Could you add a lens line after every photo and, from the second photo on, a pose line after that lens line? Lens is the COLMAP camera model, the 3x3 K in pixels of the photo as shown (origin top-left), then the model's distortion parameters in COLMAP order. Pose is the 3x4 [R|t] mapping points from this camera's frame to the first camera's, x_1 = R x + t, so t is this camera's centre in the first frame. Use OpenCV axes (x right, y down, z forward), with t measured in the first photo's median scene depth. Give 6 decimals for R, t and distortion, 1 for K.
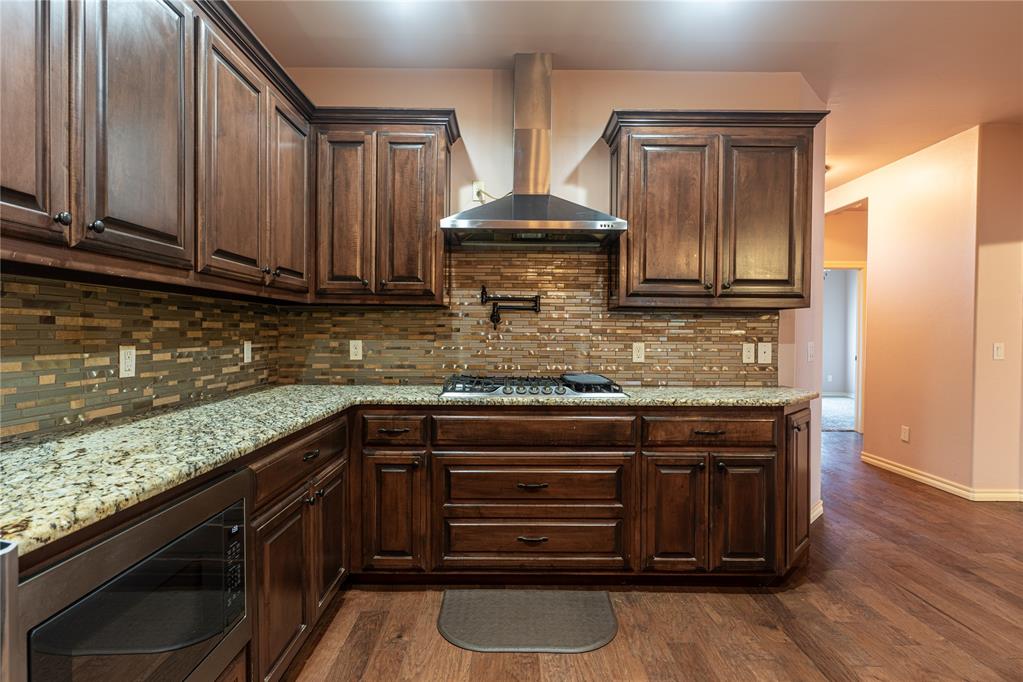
lens RADIAL K [[504.3, 0, 513.0], [0, 504.3, 337.3], [0, 0, 1]] dist [-0.002575, -0.000037]
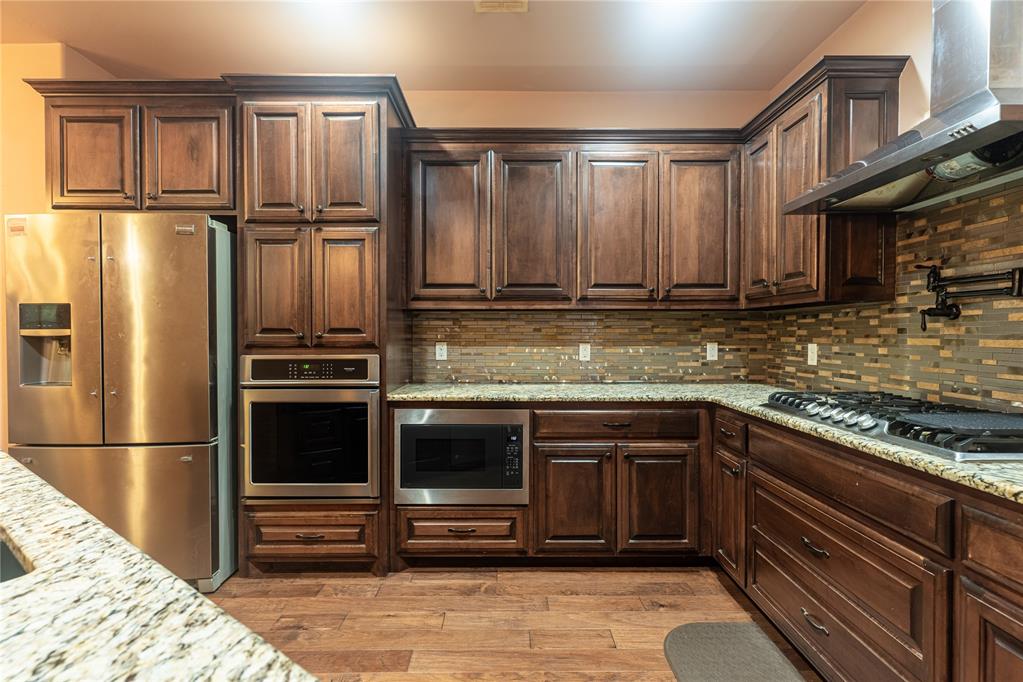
lens RADIAL K [[477.8, 0, 510.8], [0, 477.8, 340.0], [0, 0, 1]] dist [-0.003259, 0.000967]
pose [[-0.005470, 0.004536, -0.999975, 0.664333], [-0.009289, 0.999946, 0.004587, -0.000157], [0.999942, 0.009314, -0.005427, 0.525630]]
